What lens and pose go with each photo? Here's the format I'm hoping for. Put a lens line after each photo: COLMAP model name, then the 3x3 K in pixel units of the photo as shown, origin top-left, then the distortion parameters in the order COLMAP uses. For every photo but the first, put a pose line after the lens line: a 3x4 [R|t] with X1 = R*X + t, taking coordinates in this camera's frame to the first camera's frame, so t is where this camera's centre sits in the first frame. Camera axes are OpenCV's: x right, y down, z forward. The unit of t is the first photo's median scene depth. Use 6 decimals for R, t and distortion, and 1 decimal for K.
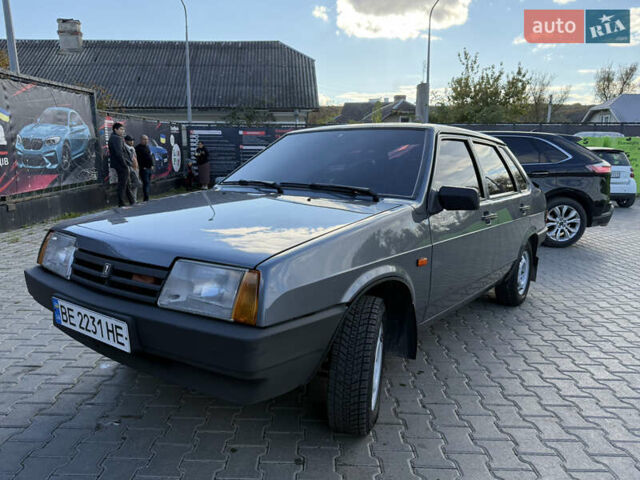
lens RADIAL K [[502.1, 0, 320.3], [0, 502.1, 249.0], [0, 0, 1]] dist [-0.002055, -0.002230]
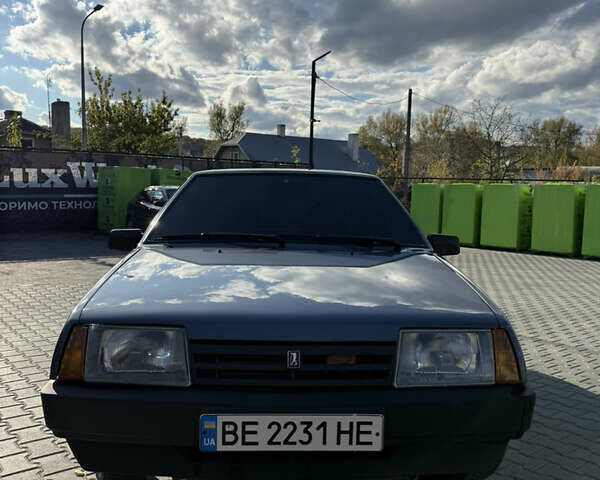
lens RADIAL K [[564.6, 0, 300.0], [0, 564.6, 240.0], [0, 0, 1]] dist [0.073021, -0.126875]
pose [[0.770777, -0.044177, 0.635571, -0.104017], [0.098700, 0.993829, -0.050618, -0.010622], [-0.629413, 0.101746, 0.770381, 0.030171]]
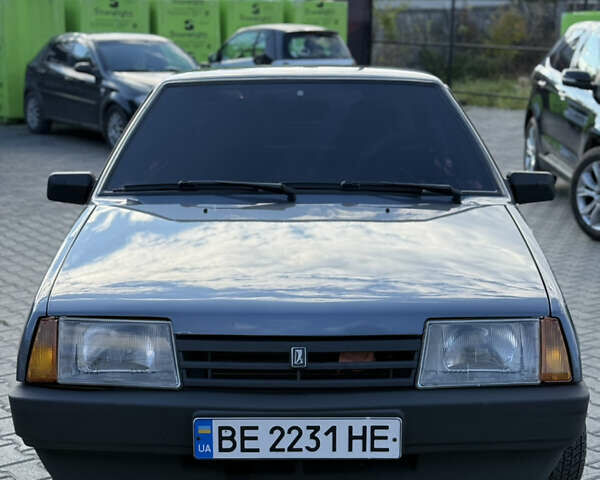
lens RADIAL K [[1137.1, 0, 300.0], [0, 1137.1, 240.0], [0, 0, 1]] dist [-0.071226, 1.375959]
pose [[0.799421, -0.126792, 0.587240, -0.138937], [0.113571, 0.991745, 0.059523, -0.021997], [-0.589939, 0.019109, 0.807222, -0.026182]]
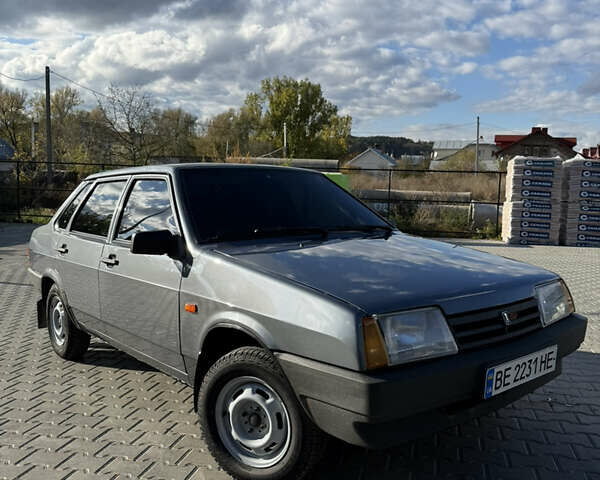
lens RADIAL K [[596.9, 0, 300.0], [0, 596.9, 240.0], [0, 0, 1]] dist [-0.002716, -0.033911]
pose [[0.215820, -0.095281, 0.971773, -0.181089], [0.167991, 0.984011, 0.059172, -0.027949], [-0.961873, 0.150479, 0.228376, 0.117293]]
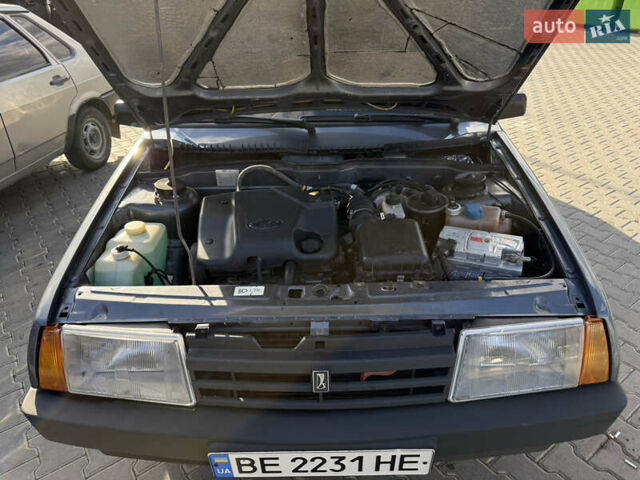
lens RADIAL K [[452.9, 0, 320.0], [0, 452.9, 240.0], [0, 0, 1]] dist [0.002475, -0.000688]
pose [[0.796262, -0.345732, 0.496423, -0.068052], [0.134786, 0.901363, 0.411555, -0.036183], [-0.589745, -0.260795, 0.764321, 0.066286]]
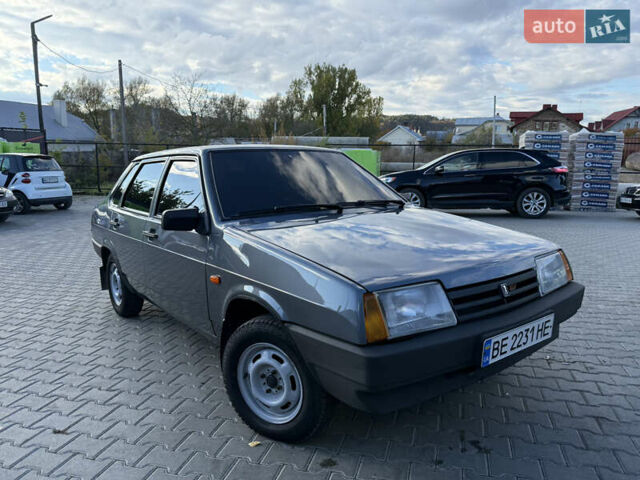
lens RADIAL K [[502.1, 0, 320.3], [0, 502.1, 249.0], [0, 0, 1]] dist [-0.002055, -0.002230]
pose [[0.256229, -0.180378, 0.949637, -0.165548], [0.181421, 0.973950, 0.136046, -0.028586], [-0.949438, 0.137425, 0.282278, 0.112735]]
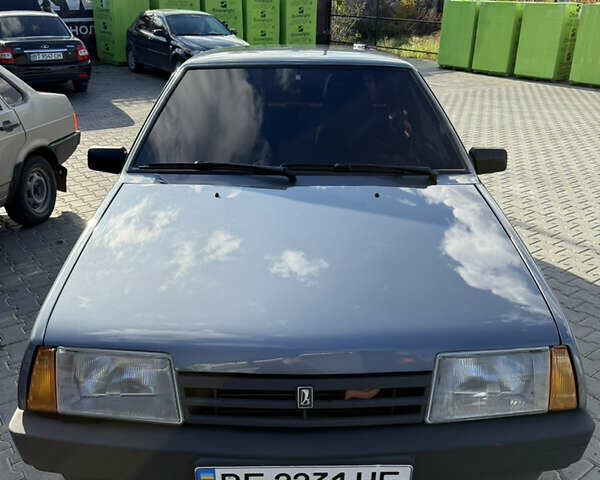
lens RADIAL K [[564.6, 0, 300.0], [0, 564.6, 240.0], [0, 0, 1]] dist [0.073021, -0.126875]
pose [[0.787447, -0.244619, 0.565764, -0.084767], [0.107395, 0.958288, 0.264859, -0.037186], [-0.606955, -0.147802, 0.780872, 0.048728]]
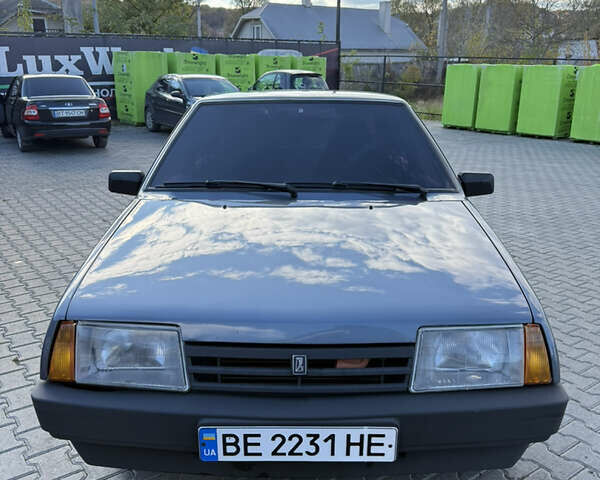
lens RADIAL K [[564.6, 0, 300.0], [0, 564.6, 240.0], [0, 0, 1]] dist [0.073021, -0.126875]
pose [[0.799195, -0.179836, 0.573538, -0.091233], [0.108490, 0.981680, 0.156636, -0.027766], [-0.591200, -0.062960, 0.804064, 0.037966]]
